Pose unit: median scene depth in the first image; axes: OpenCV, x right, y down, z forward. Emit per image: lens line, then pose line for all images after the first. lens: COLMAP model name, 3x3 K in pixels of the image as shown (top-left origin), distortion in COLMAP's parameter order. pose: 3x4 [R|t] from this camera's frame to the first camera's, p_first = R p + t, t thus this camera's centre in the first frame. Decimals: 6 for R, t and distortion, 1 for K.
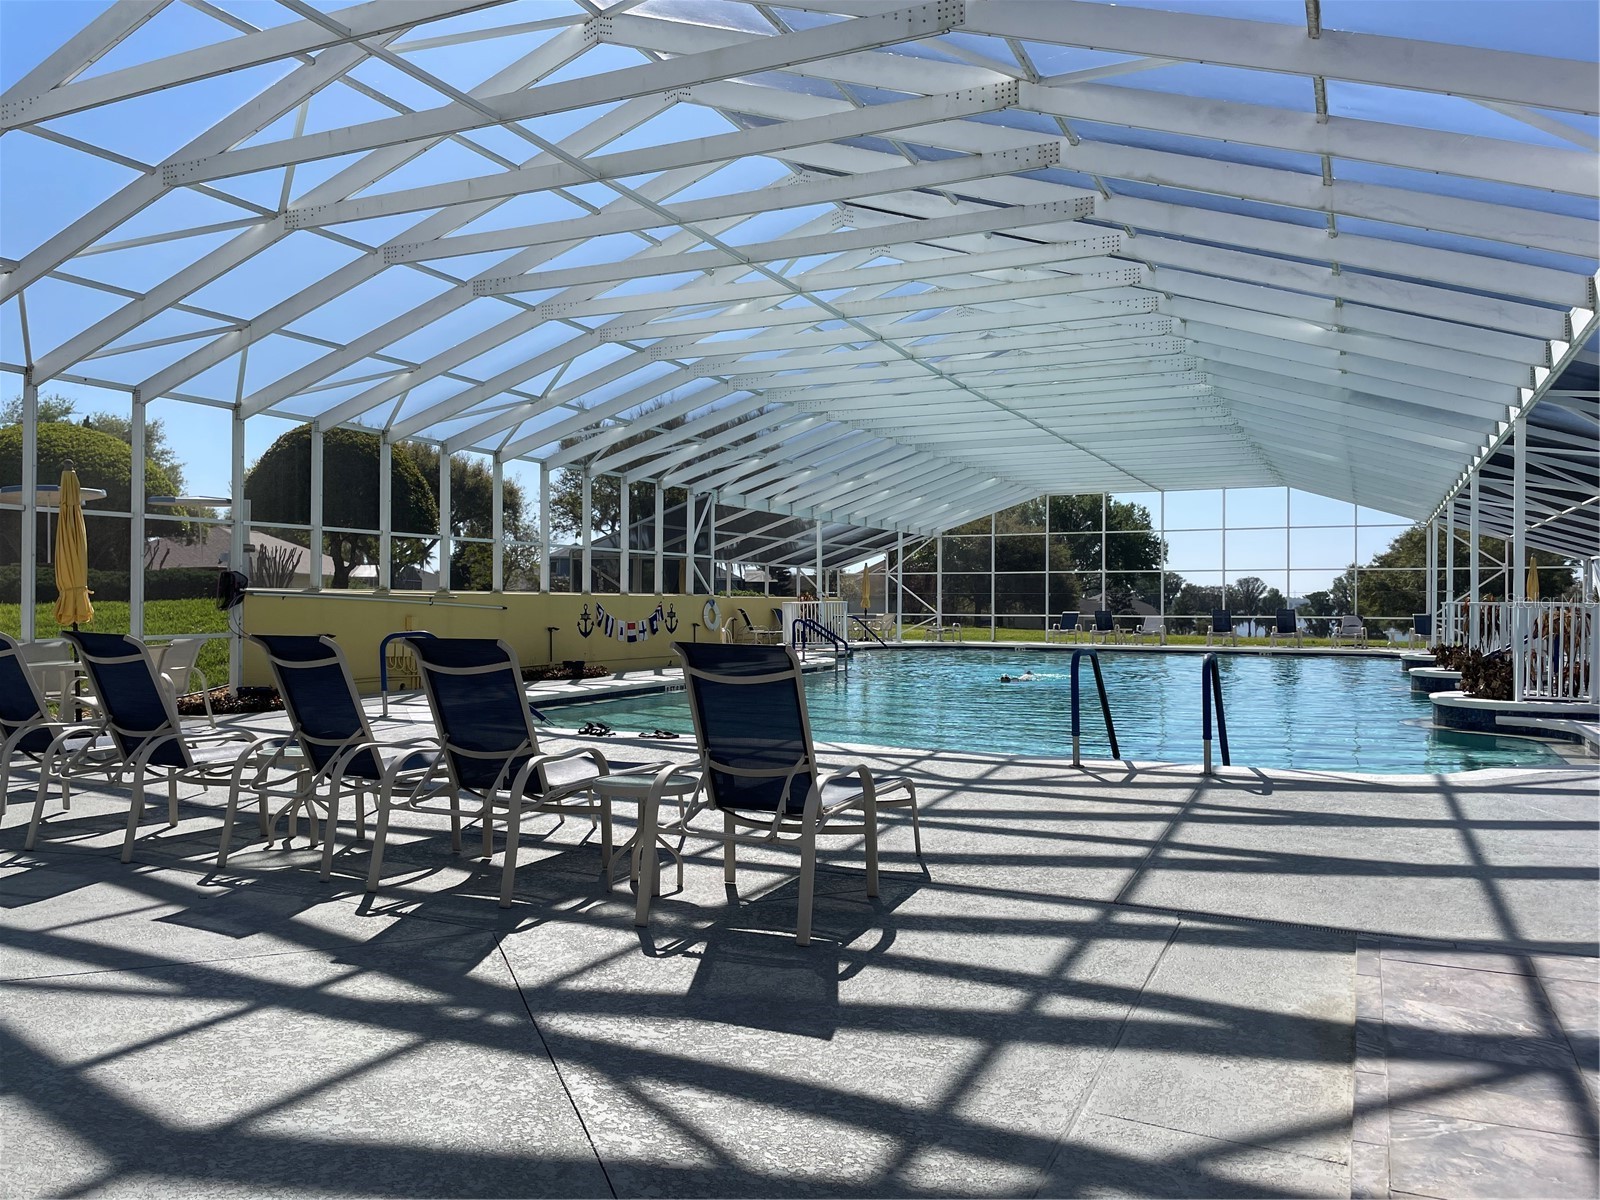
lens RADIAL K [[1192.7, 0, 800.0], [0, 1192.7, 600.0], [0, 0, 1]] dist [0.073979, -0.095600]
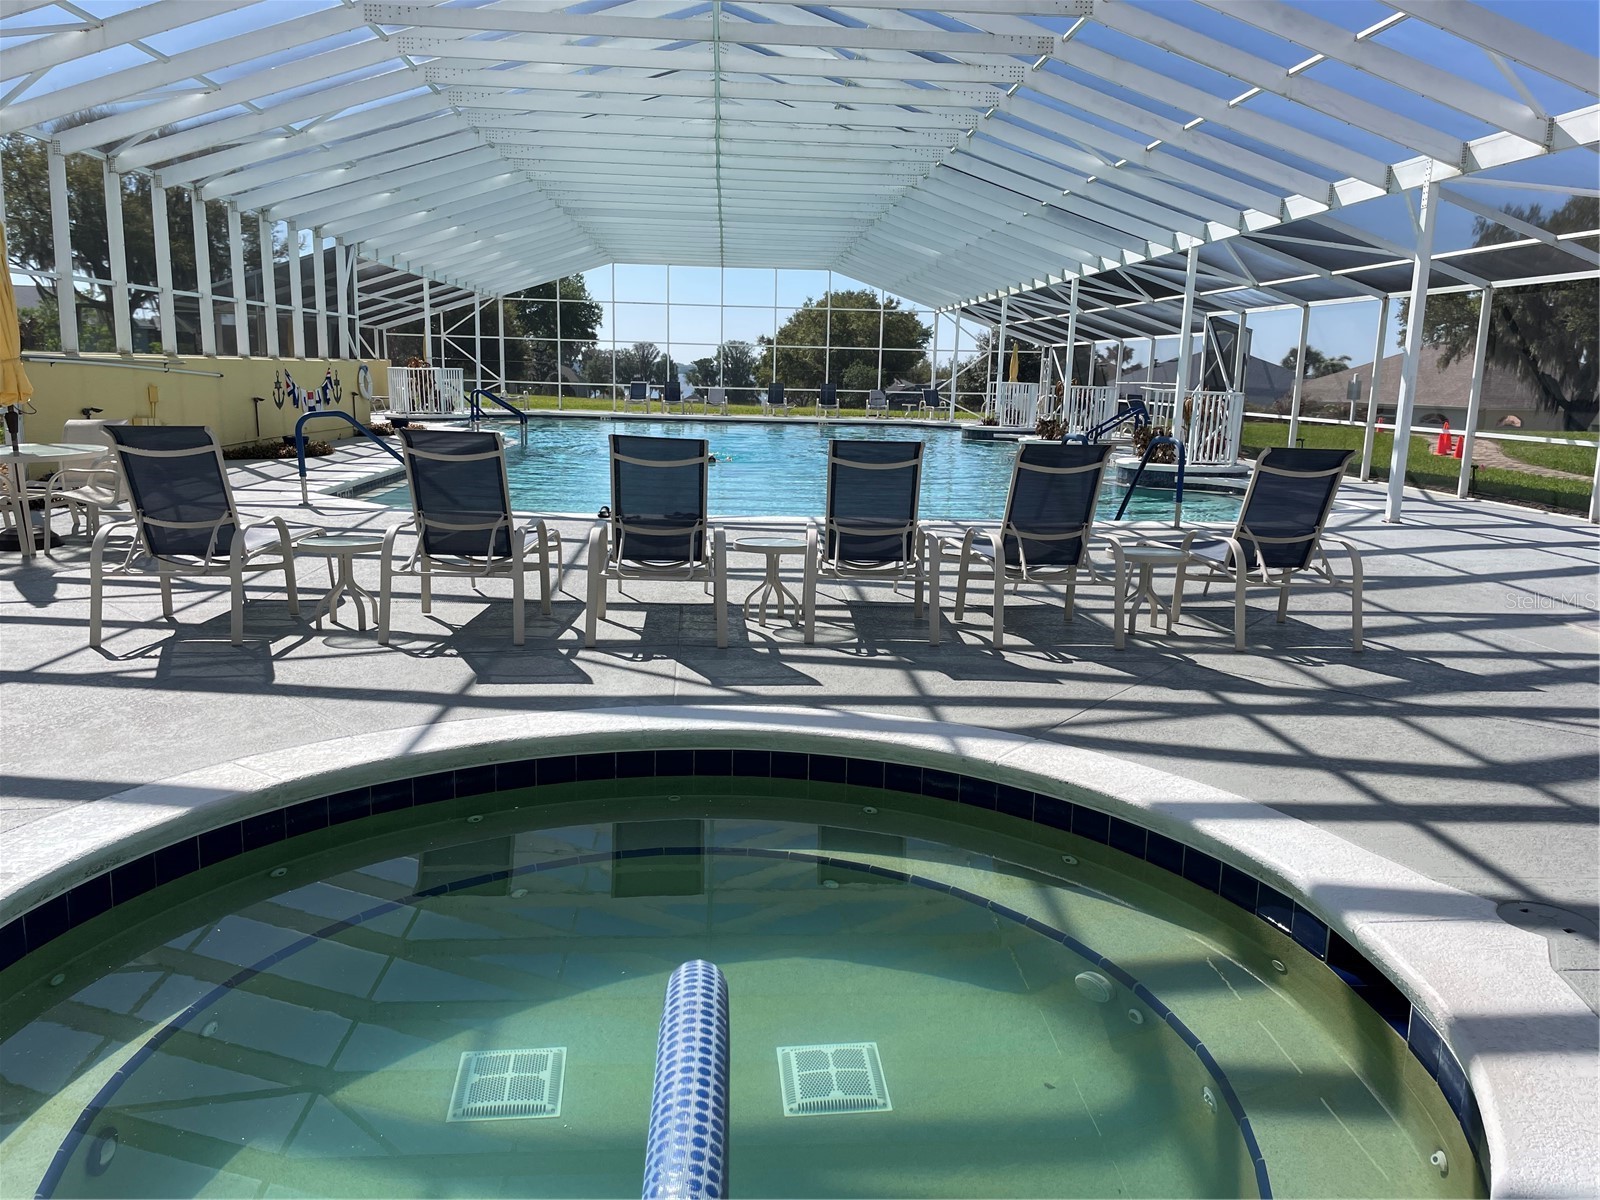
lens RADIAL K [[1192.7, 0, 800.0], [0, 1192.7, 600.0], [0, 0, 1]] dist [0.073979, -0.095600]
pose [[0.880275, -0.070397, 0.469212, -0.254007], [-0.022970, 0.981449, 0.190344, -0.008536], [-0.473907, -0.178333, 0.862328, 0.009446]]
